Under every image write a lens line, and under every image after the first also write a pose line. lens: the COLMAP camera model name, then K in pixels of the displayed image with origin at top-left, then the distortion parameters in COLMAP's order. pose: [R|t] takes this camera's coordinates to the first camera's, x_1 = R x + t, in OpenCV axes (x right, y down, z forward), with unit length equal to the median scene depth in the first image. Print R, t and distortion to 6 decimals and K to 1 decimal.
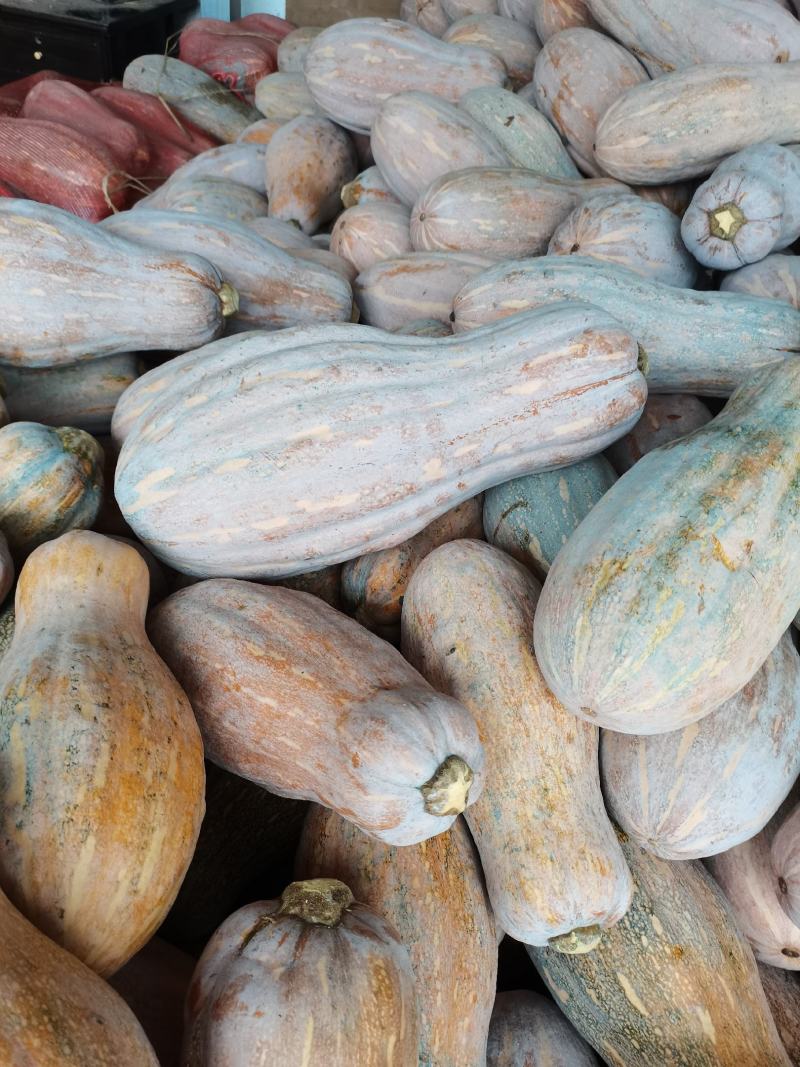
lens RADIAL K [[819.8, 0, 399.4], [0, 819.8, 534.3], [0, 0, 1]] dist [0.048699, -0.038239]
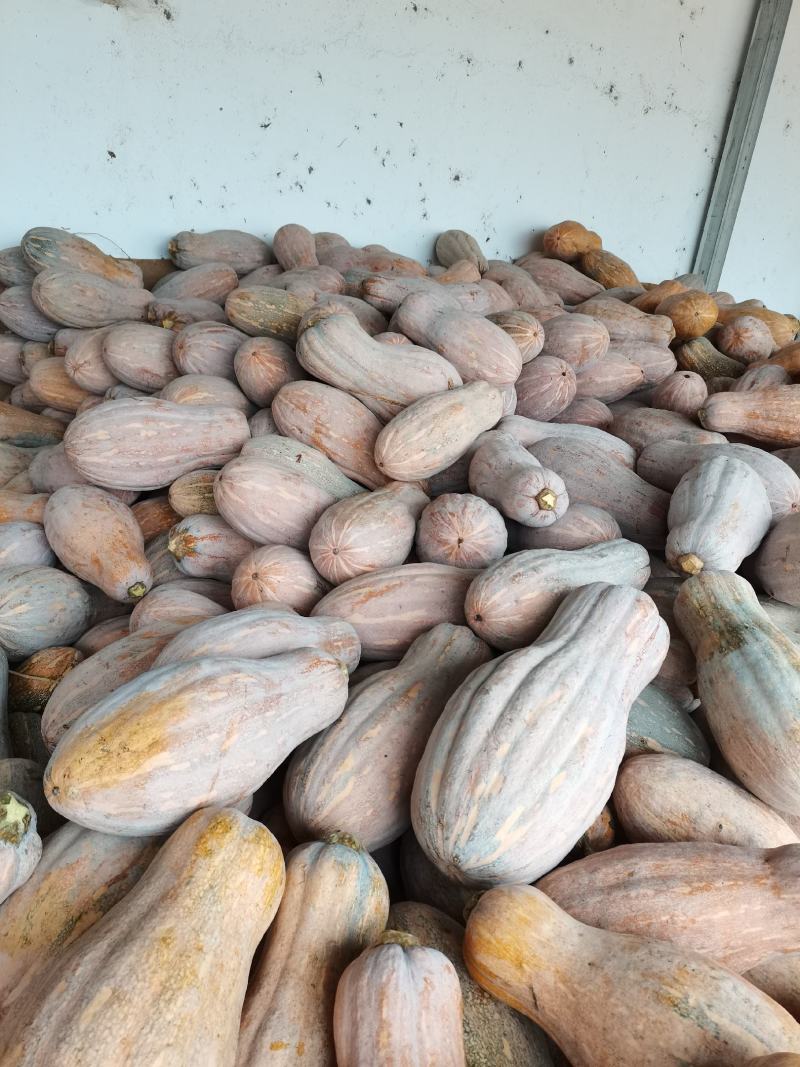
lens RADIAL K [[819.8, 0, 400.3], [0, 819.8, 533.0], [0, 0, 1]] dist [0.048699, -0.038239]
pose [[0.745150, -0.288073, 0.601469, -0.685689], [0.424448, 0.900502, -0.094547, -0.271559], [-0.514388, 0.325745, 0.793281, -0.042942]]
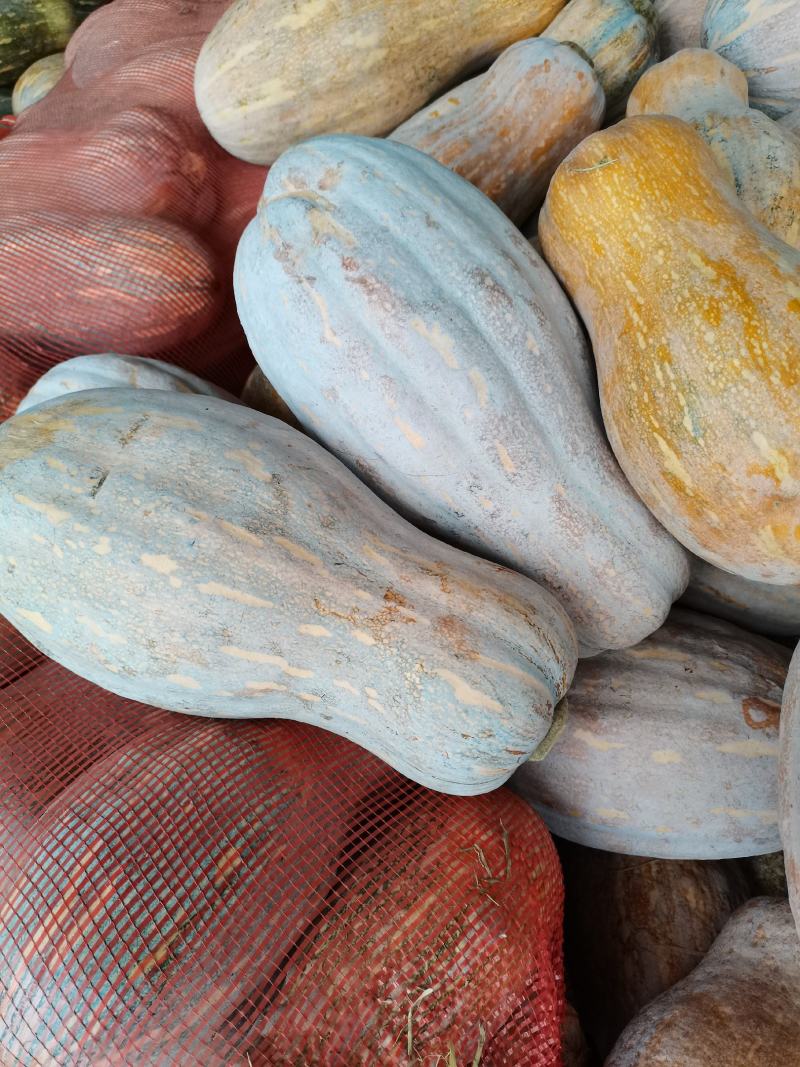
lens RADIAL K [[819.8, 0, 399.9], [0, 819.8, 533.4], [0, 0, 1]] dist [0.048699, -0.038239]
pose [[0.943769, 0.115617, -0.309731, -0.221669], [-0.053740, 0.978046, 0.201339, 0.267580], [0.326209, -0.173373, 0.929263, -0.143201]]
